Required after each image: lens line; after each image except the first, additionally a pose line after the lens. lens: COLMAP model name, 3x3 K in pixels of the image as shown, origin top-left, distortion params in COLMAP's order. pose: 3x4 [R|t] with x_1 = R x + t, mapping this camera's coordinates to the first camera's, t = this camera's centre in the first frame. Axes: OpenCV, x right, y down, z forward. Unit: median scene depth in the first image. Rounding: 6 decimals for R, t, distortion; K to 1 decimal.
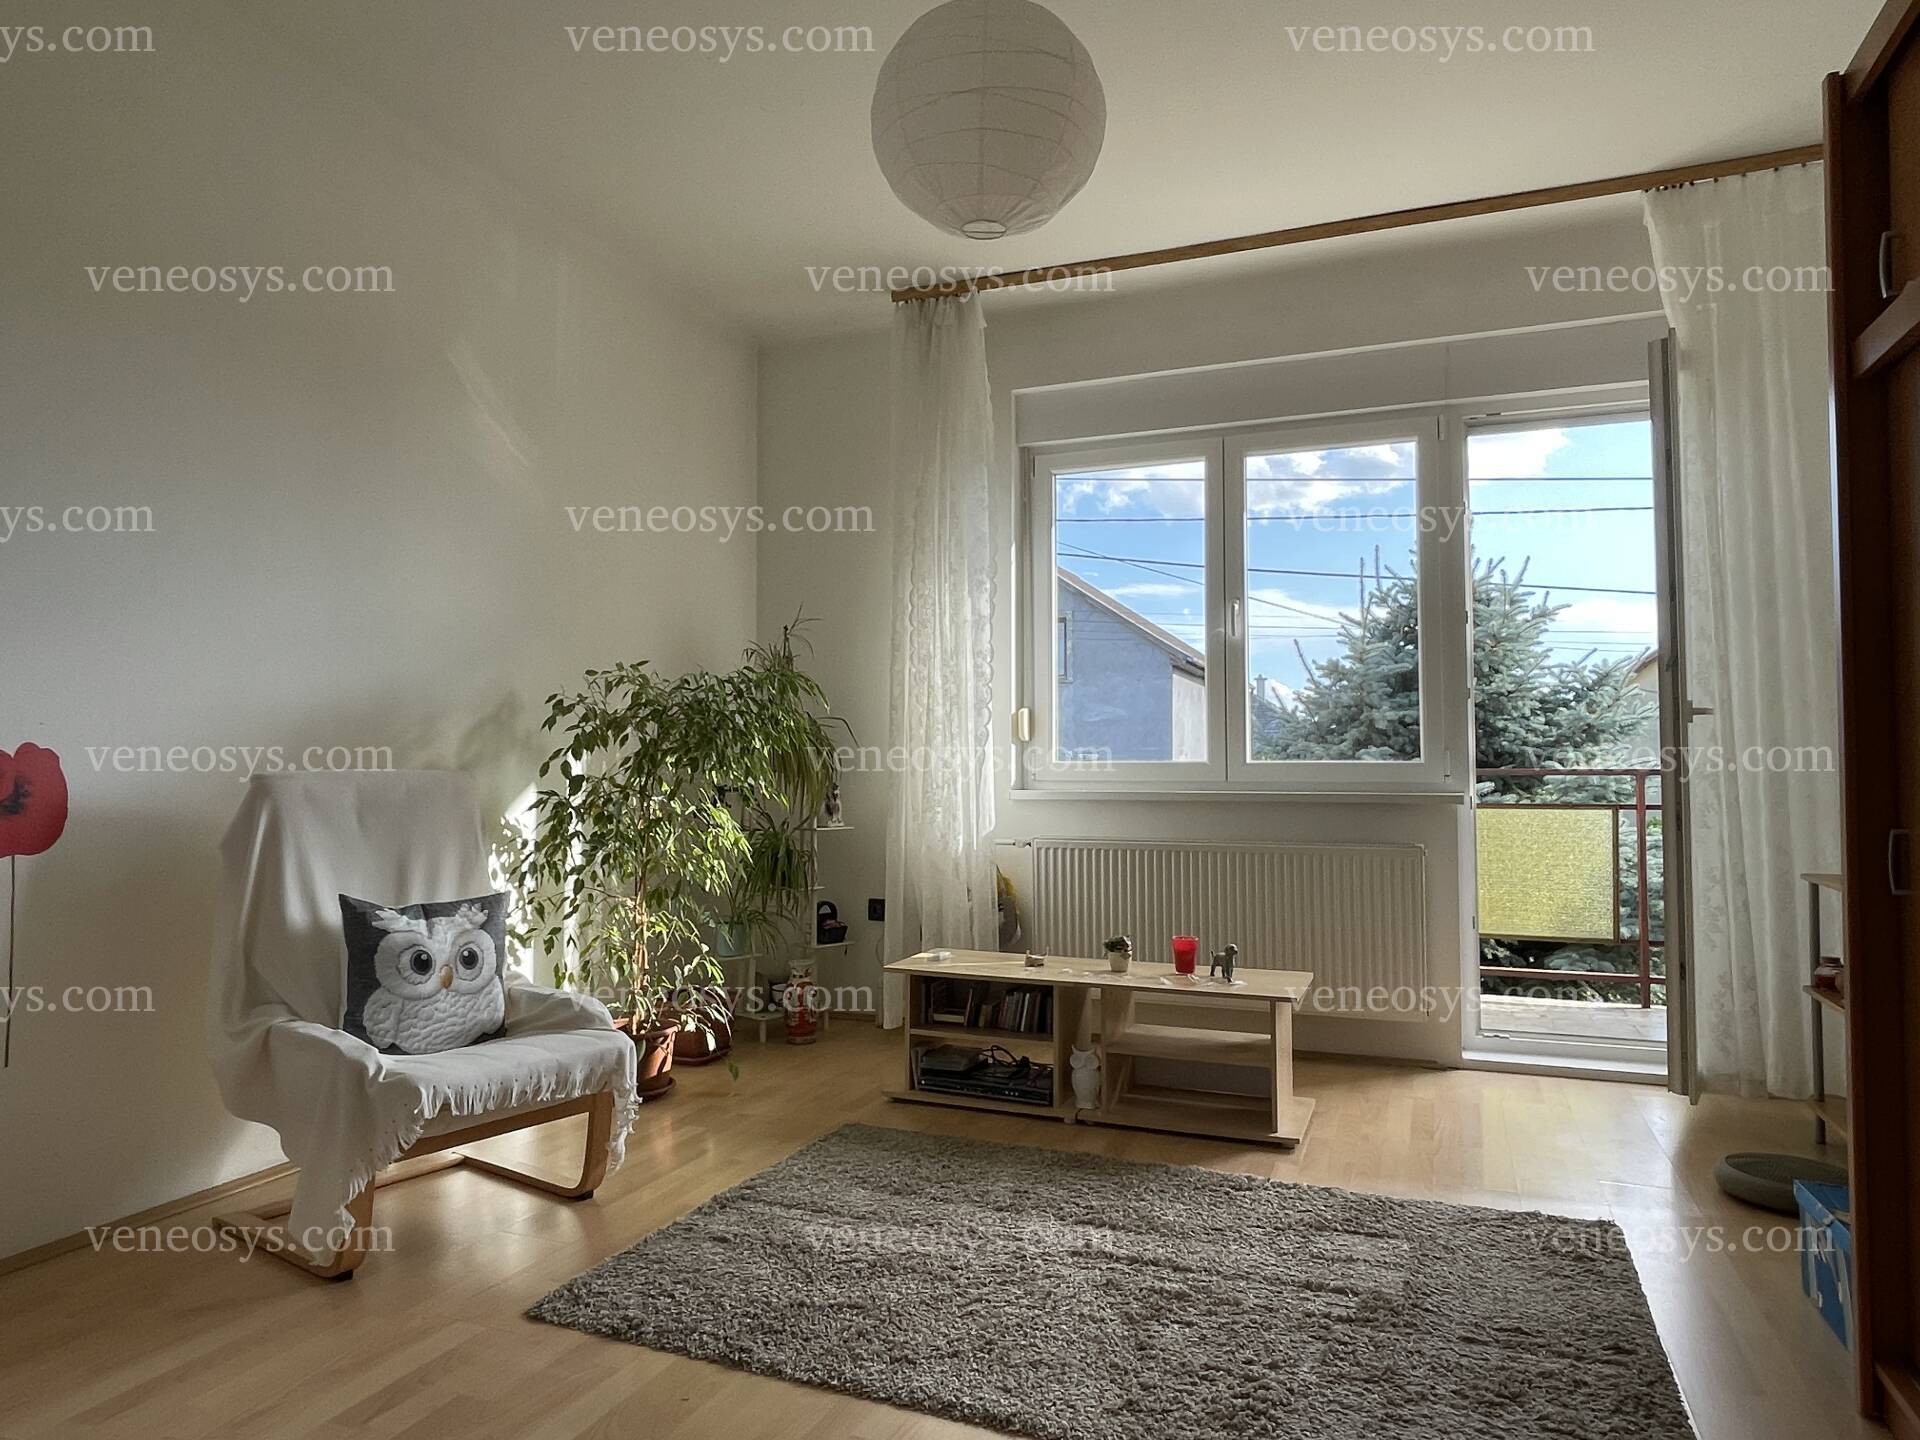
lens RADIAL K [[1184.4, 0, 960.0], [0, 1184.4, 720.0], [0, 0, 1]] dist [0.000268, 0.000001]
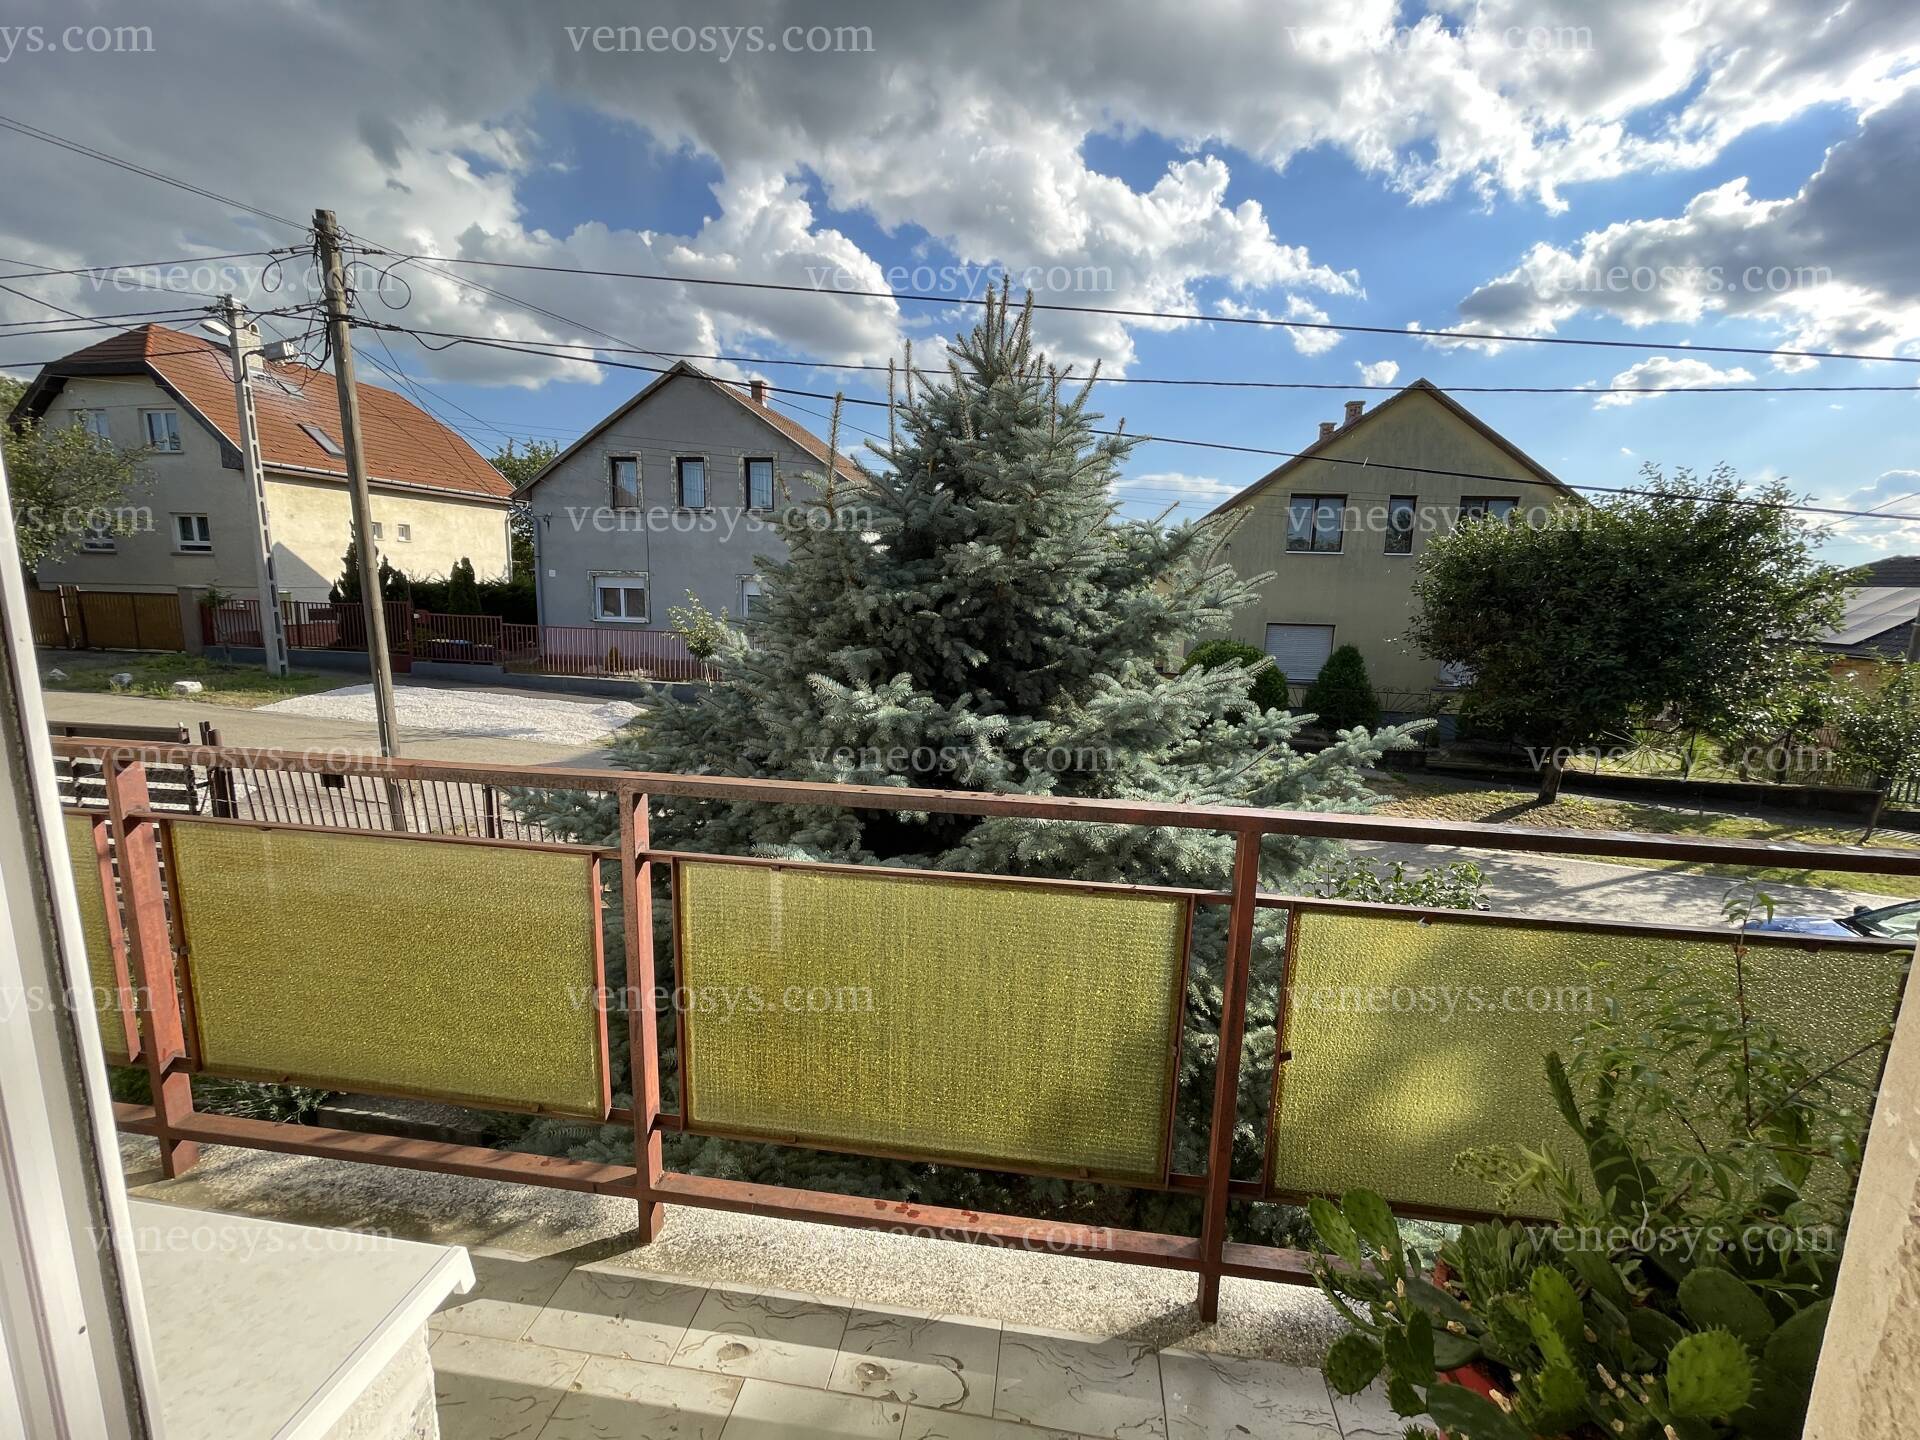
lens RADIAL K [[823.8, 0, 960.0], [0, 823.8, 720.0], [0, 0, 1]] dist [0.000000, -0.000001]
pose [[0.969062, -0.020282, 0.245982, 0.291532], [-0.033482, 0.976603, 0.212429, -0.035603], [-0.244536, -0.214093, 0.945710, 0.546112]]
